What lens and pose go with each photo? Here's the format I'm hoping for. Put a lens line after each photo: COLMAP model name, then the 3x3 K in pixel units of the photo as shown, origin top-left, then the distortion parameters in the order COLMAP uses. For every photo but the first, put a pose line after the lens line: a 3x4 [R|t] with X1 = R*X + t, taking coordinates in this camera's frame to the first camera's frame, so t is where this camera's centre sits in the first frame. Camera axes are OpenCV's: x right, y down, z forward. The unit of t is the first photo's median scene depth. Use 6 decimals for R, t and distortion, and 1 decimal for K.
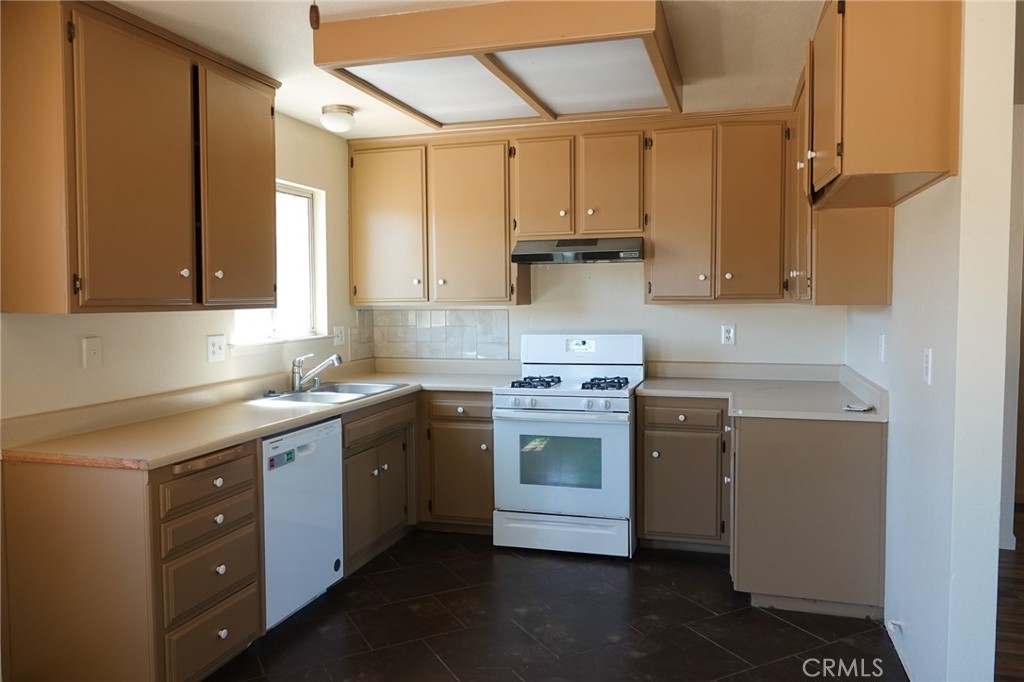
lens RADIAL K [[745.0, 0, 512.0], [0, 745.0, 341.0], [0, 0, 1]] dist [-0.002513, -0.001029]
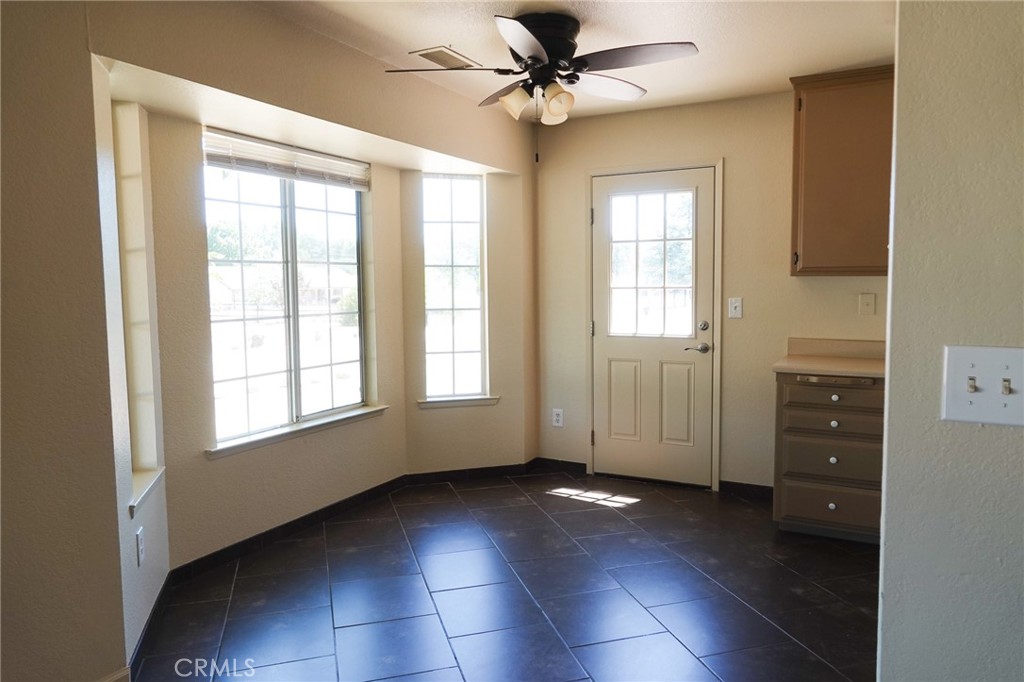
lens RADIAL K [[712.1, 0, 512.0], [0, 712.1, 341.0], [0, 0, 1]] dist [-0.001825, -0.001304]
pose [[-0.200662, 0.093809, -0.975159, 0.696275], [-0.049836, 0.993139, 0.105794, -0.019074], [0.978392, 0.069827, -0.194610, 0.447131]]
